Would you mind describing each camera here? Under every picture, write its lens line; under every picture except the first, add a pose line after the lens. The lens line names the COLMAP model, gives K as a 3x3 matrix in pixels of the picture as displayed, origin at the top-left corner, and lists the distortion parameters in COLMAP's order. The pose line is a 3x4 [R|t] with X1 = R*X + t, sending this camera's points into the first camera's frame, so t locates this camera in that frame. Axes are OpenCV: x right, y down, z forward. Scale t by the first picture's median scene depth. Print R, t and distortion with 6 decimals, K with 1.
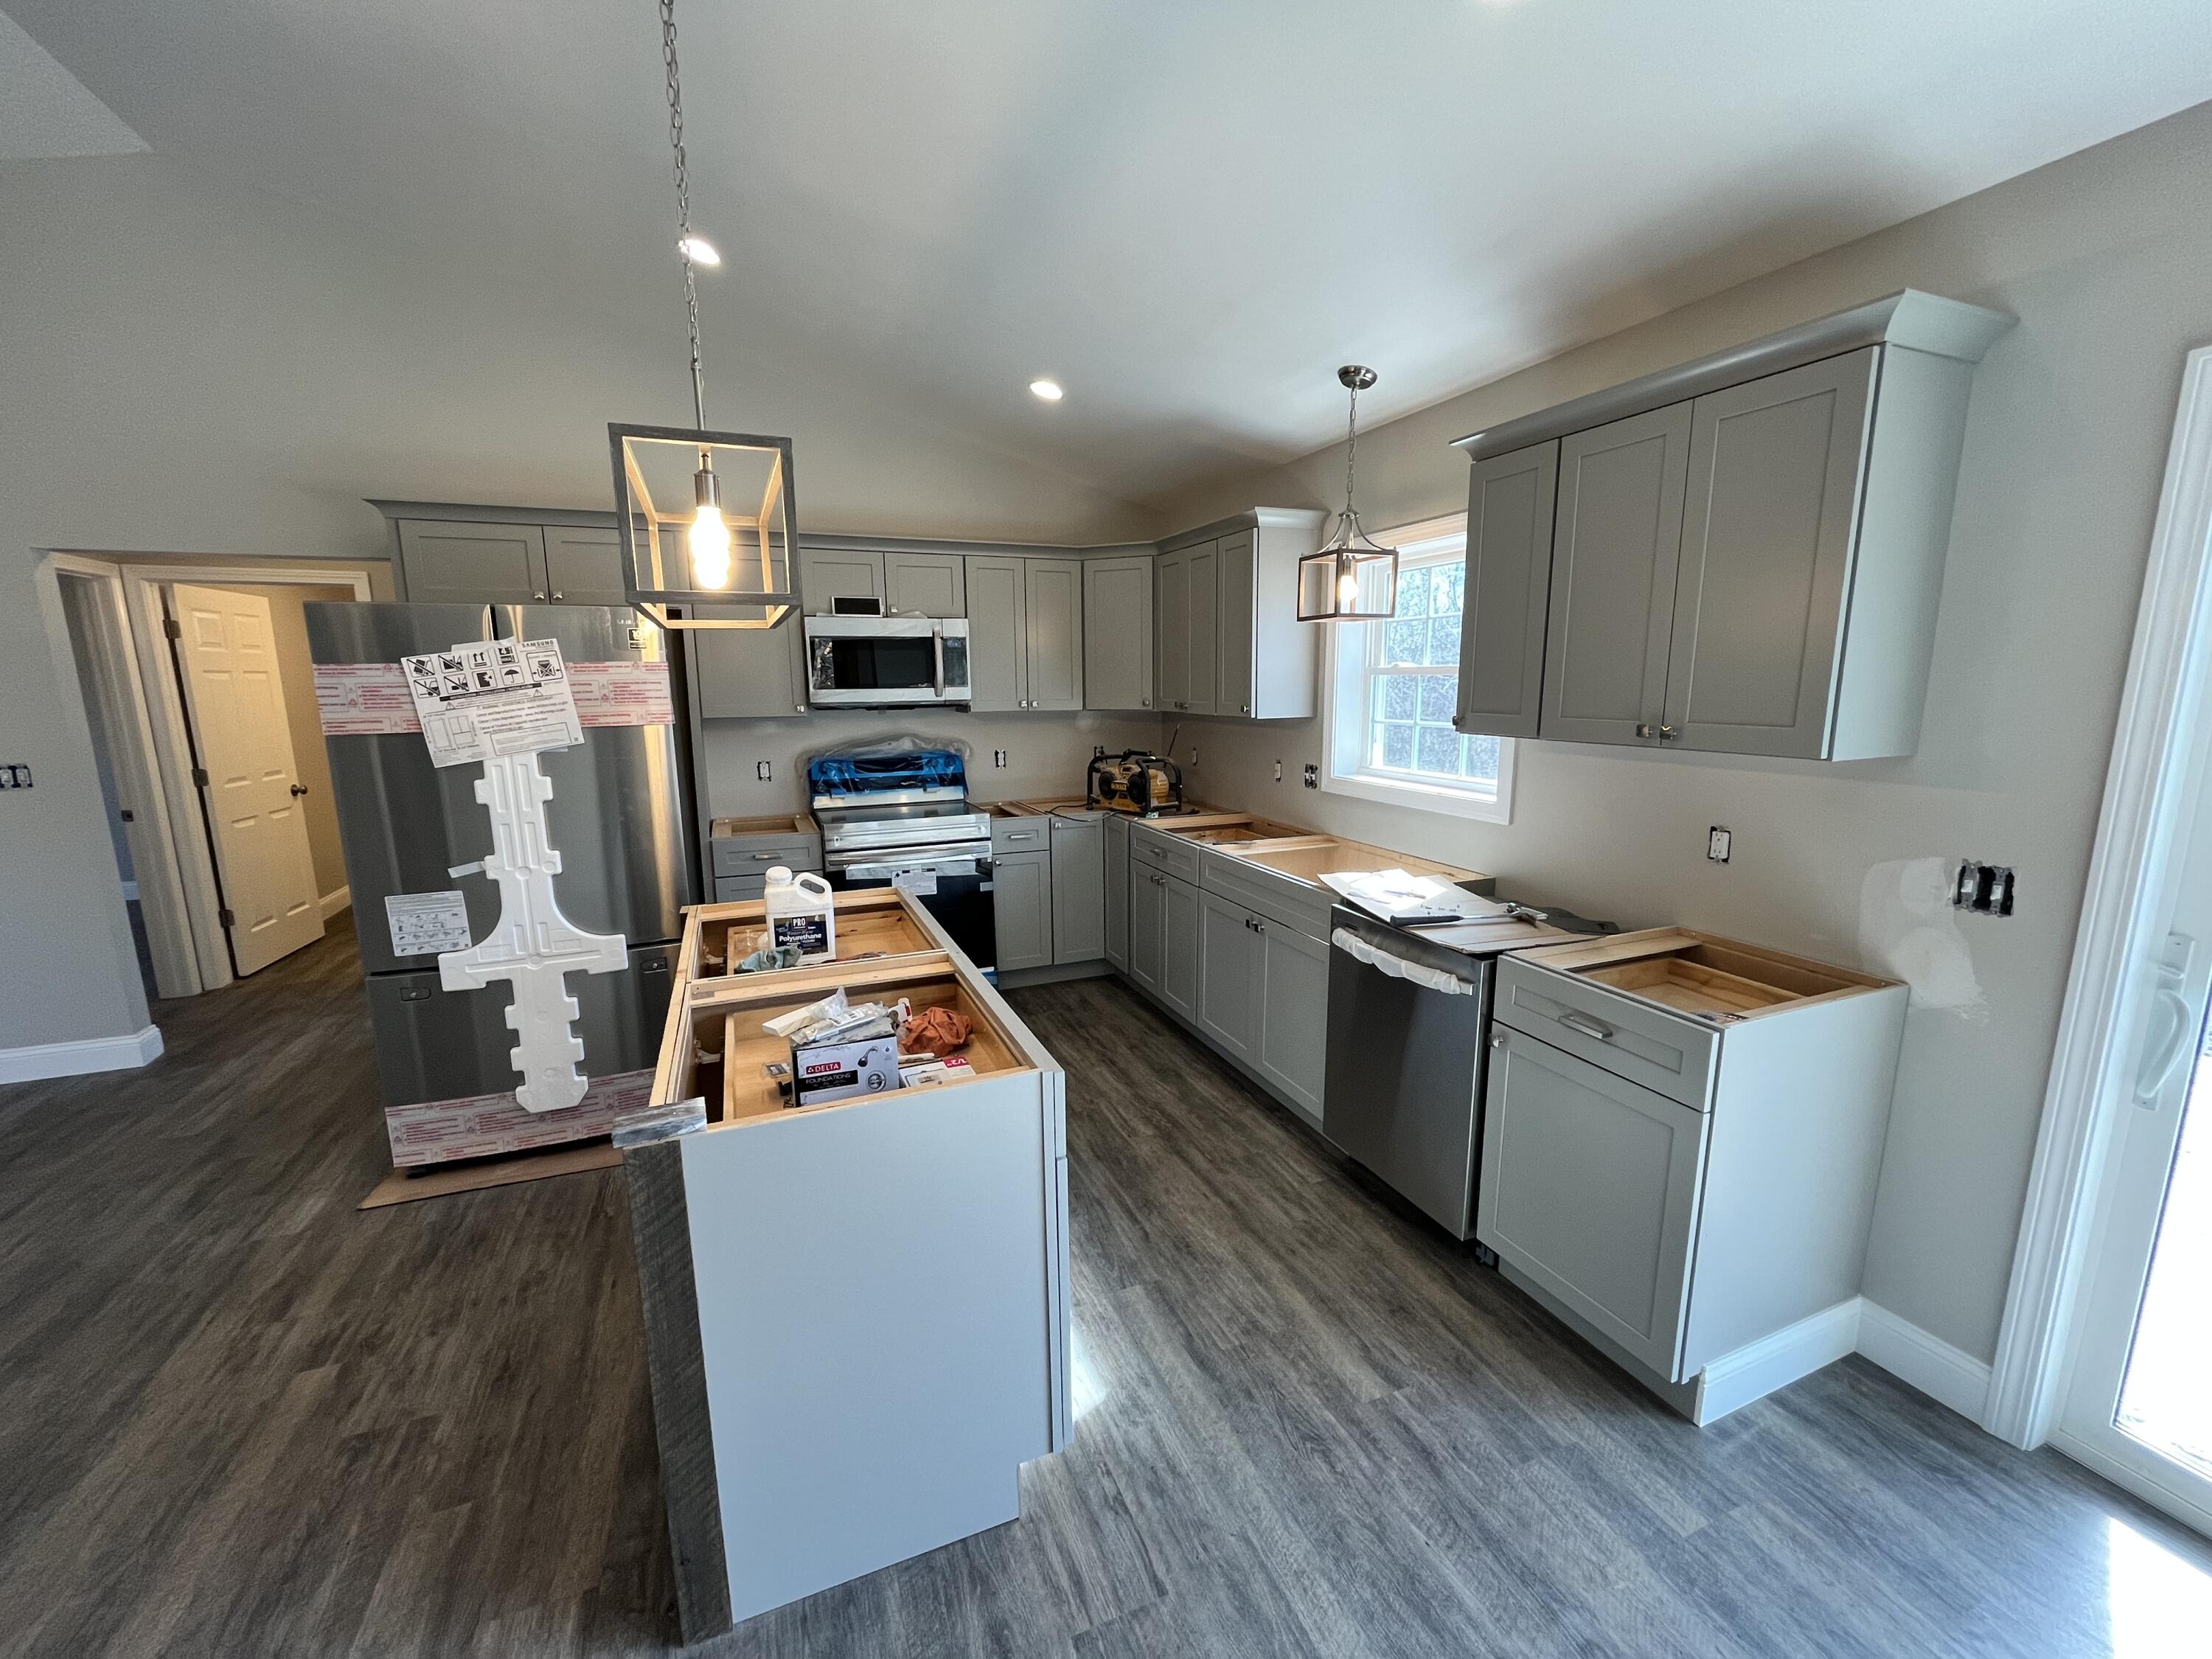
lens RADIAL K [[886.8, 0, 1108.9], [0, 886.8, 835.0], [0, 0, 1]] dist [-0.000778, -0.000024]
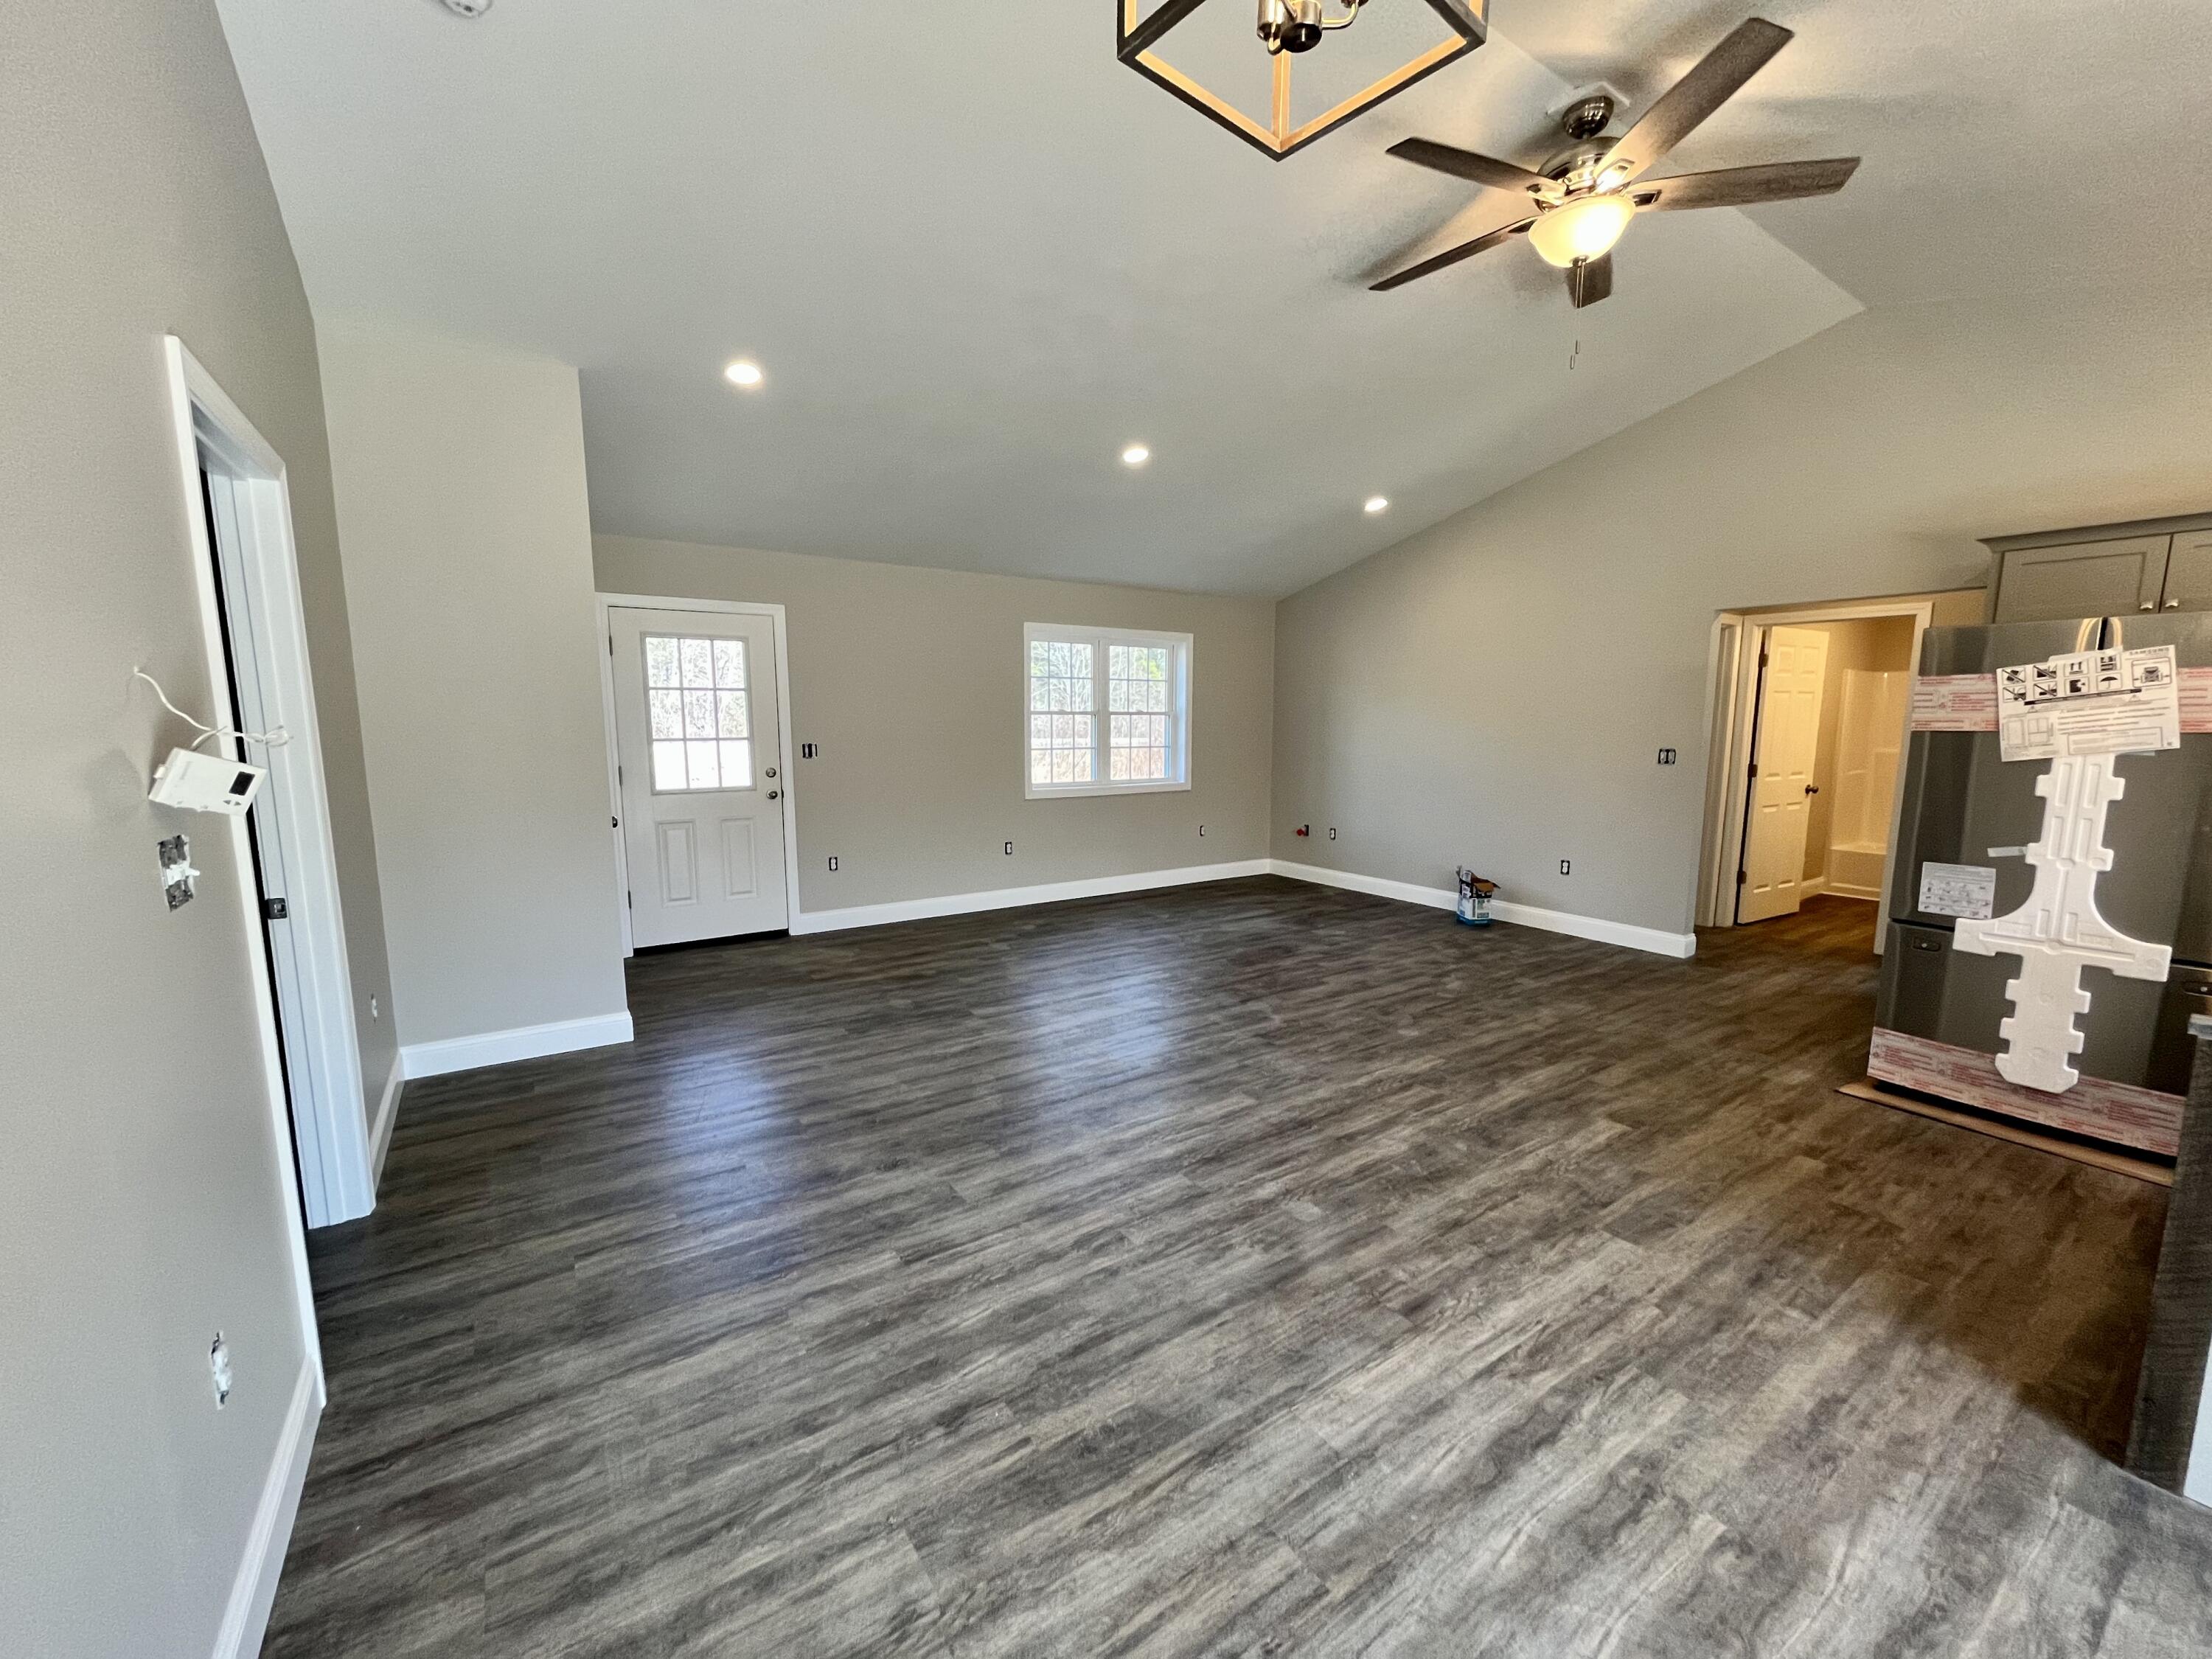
lens RADIAL K [[886.8, 0, 1108.5], [0, 886.8, 837.4], [0, 0, 1]] dist [-0.000778, -0.000024]
pose [[0.204594, 0.145243, -0.968011, 0.142999], [-0.176027, 0.978268, 0.109578, 0.097946], [0.962889, 0.147977, 0.225715, -0.374034]]
